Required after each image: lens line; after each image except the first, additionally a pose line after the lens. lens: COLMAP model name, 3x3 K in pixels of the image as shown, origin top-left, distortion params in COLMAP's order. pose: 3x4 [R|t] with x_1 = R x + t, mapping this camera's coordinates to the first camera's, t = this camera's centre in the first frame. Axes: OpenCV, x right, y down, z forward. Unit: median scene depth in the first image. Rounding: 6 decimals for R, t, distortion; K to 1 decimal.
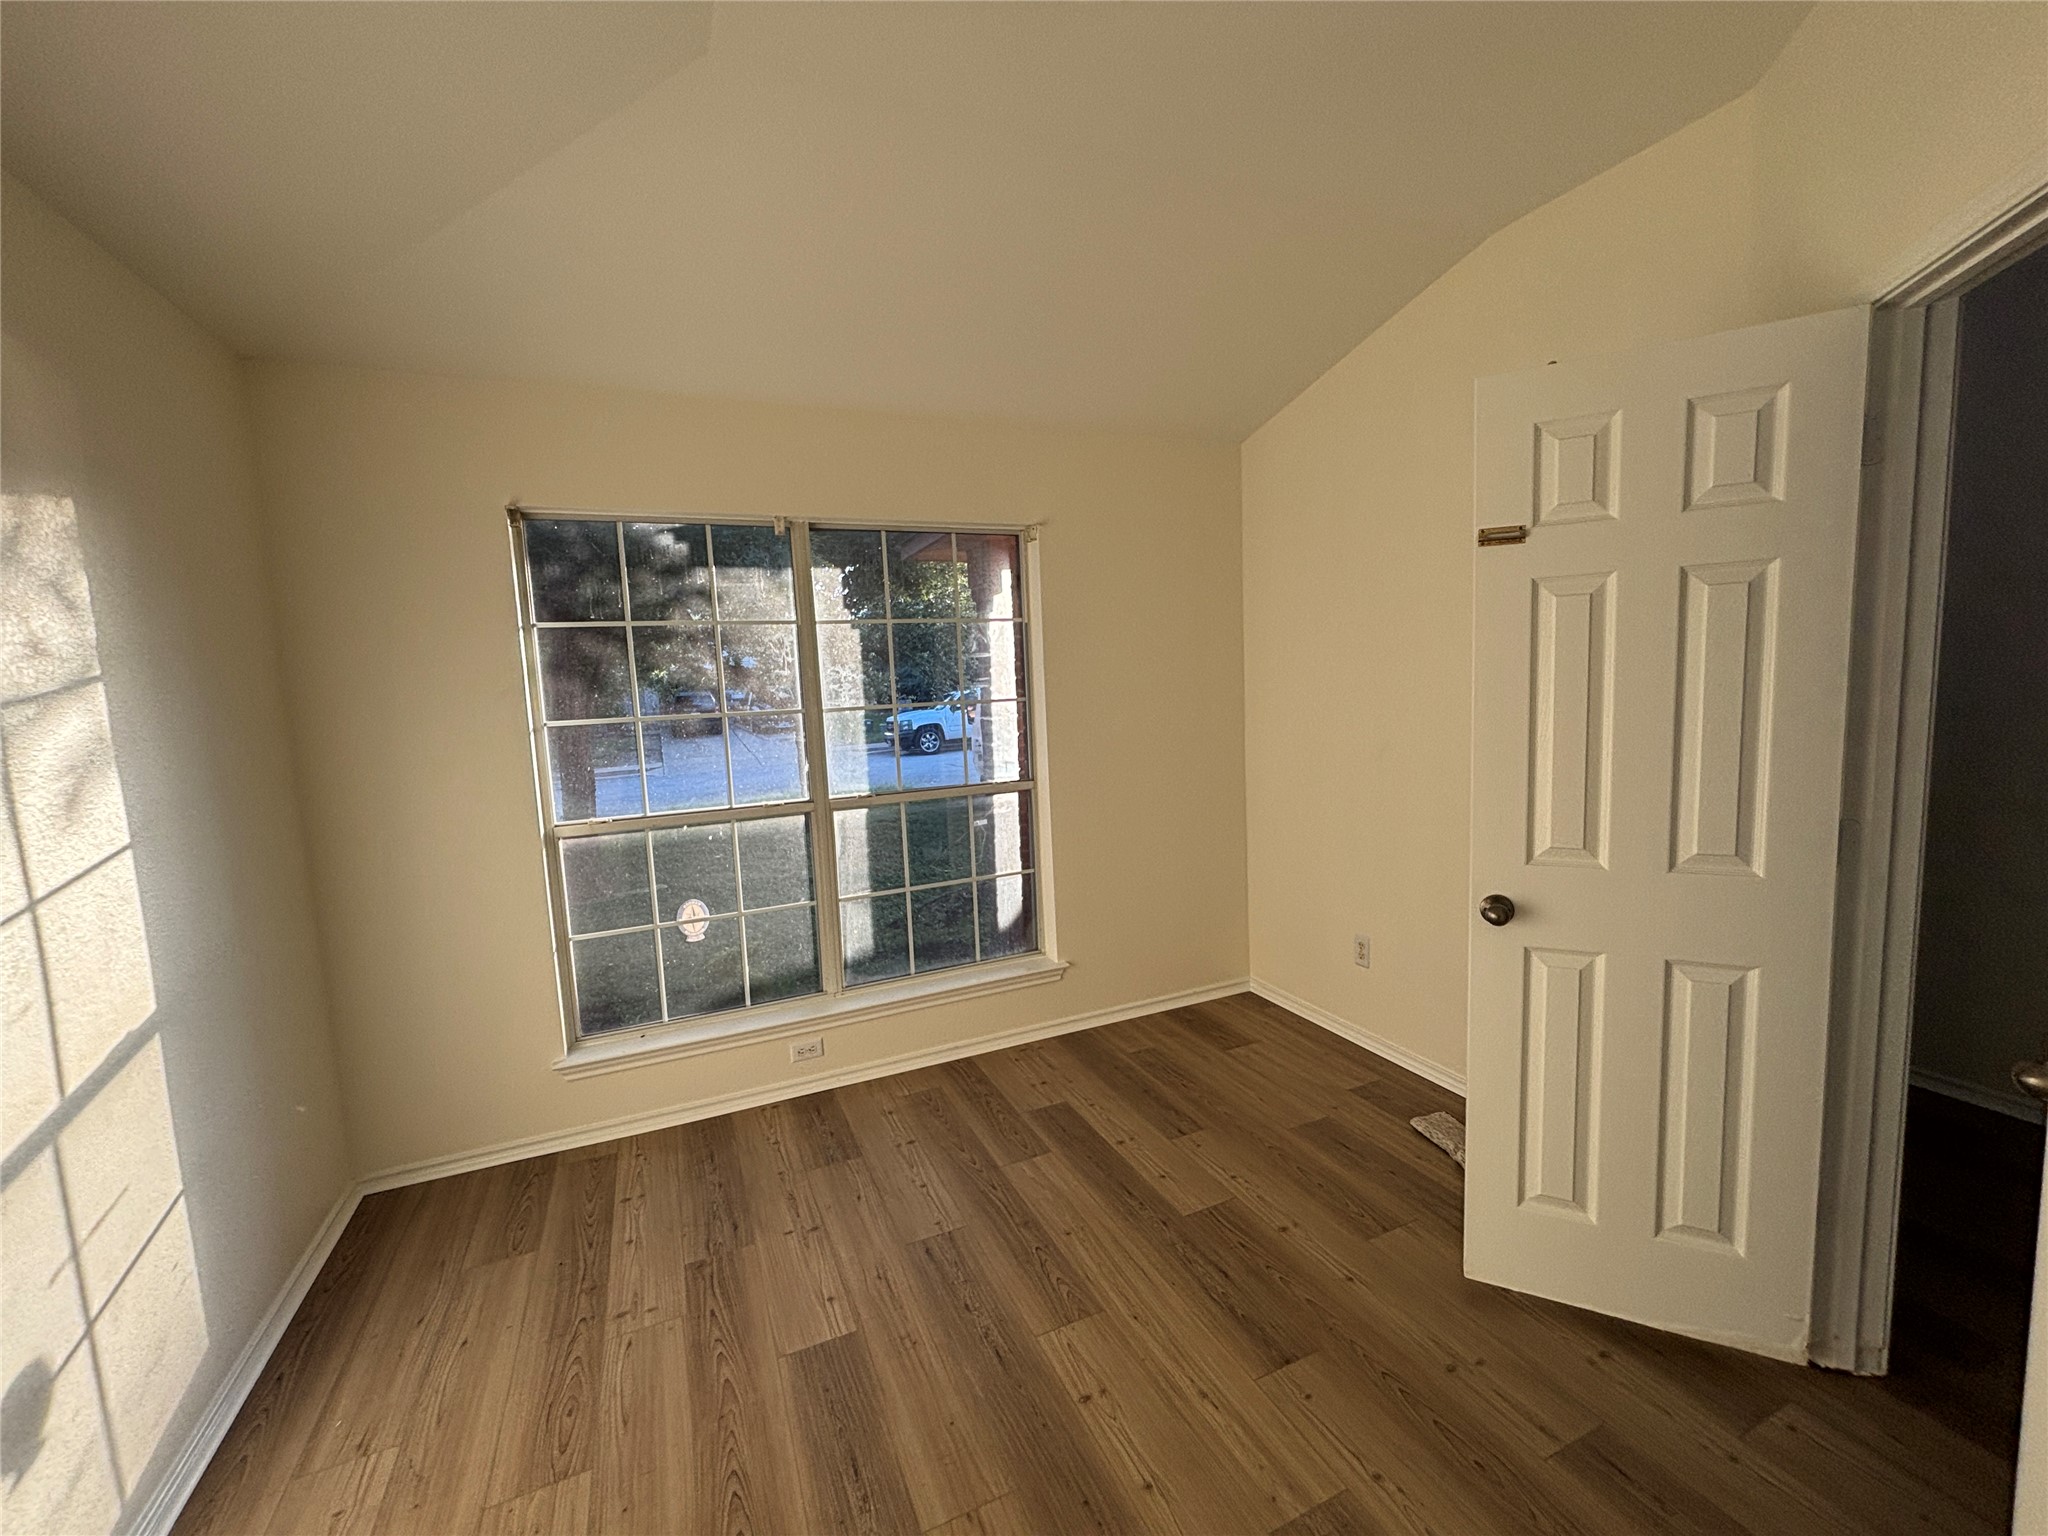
lens RADIAL K [[836.5, 0, 1019.4], [0, 836.5, 766.7], [0, 0, 1]] dist [-0.000150, -0.000004]
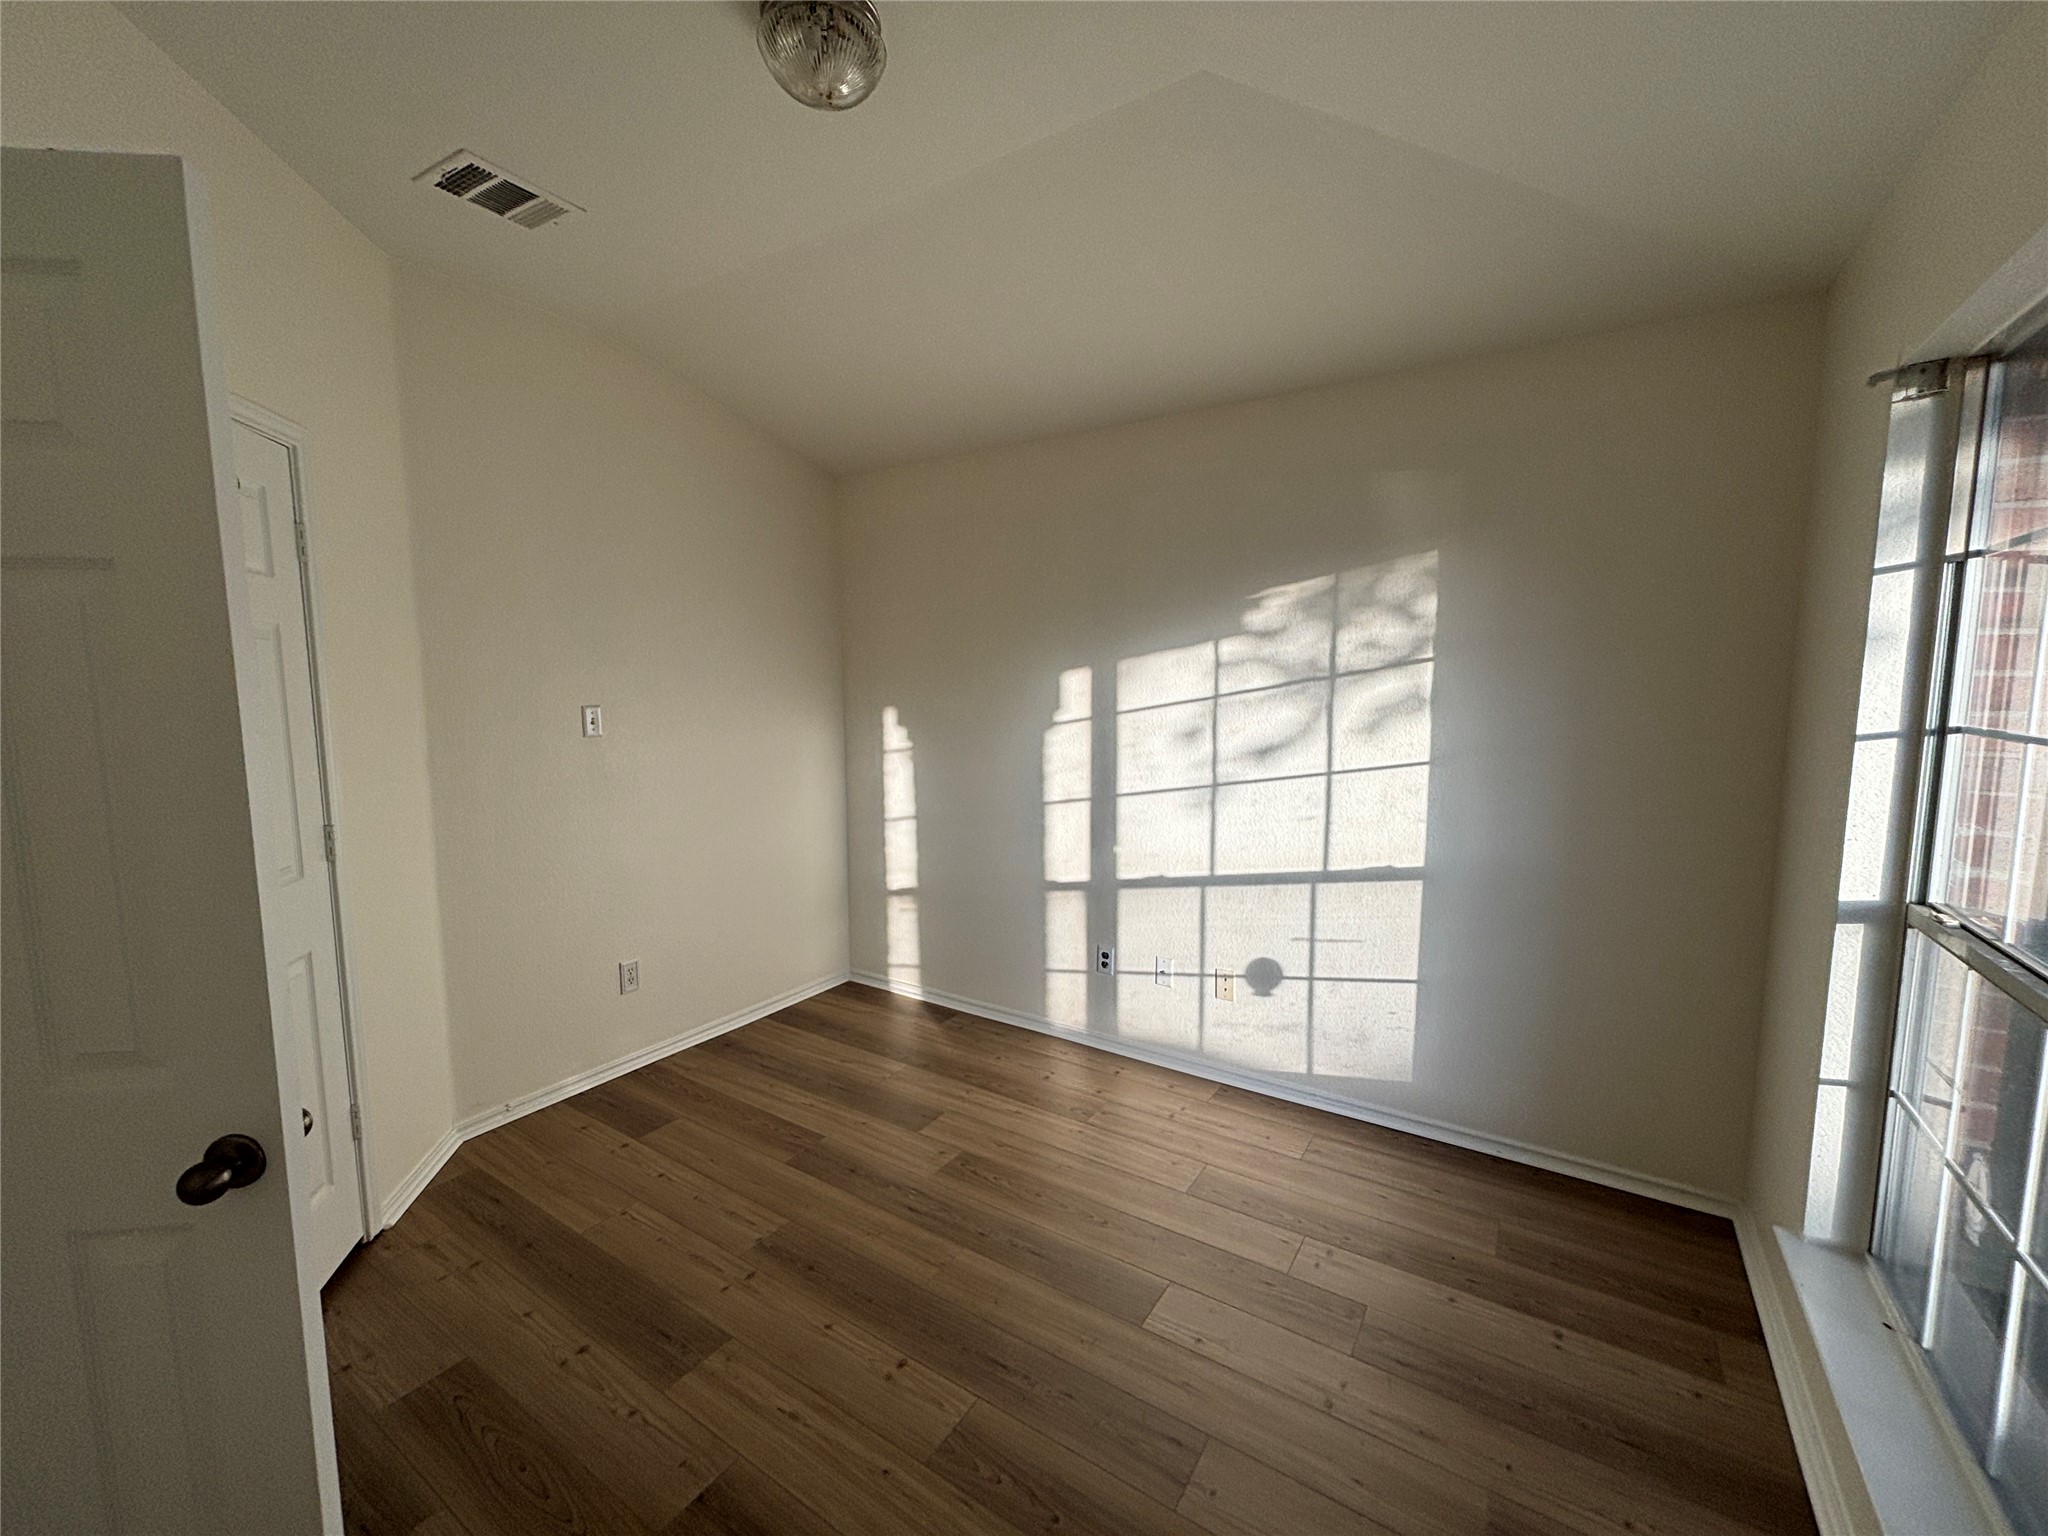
lens RADIAL K [[836.5, 0, 1019.4], [0, 836.5, 766.7], [0, 0, 1]] dist [-0.000150, -0.000004]
pose [[-0.836751, 0.108194, -0.536789, 0.449477], [-0.015374, 0.975258, 0.220536, -0.235094], [0.547368, 0.192786, -0.814384, 1.821418]]
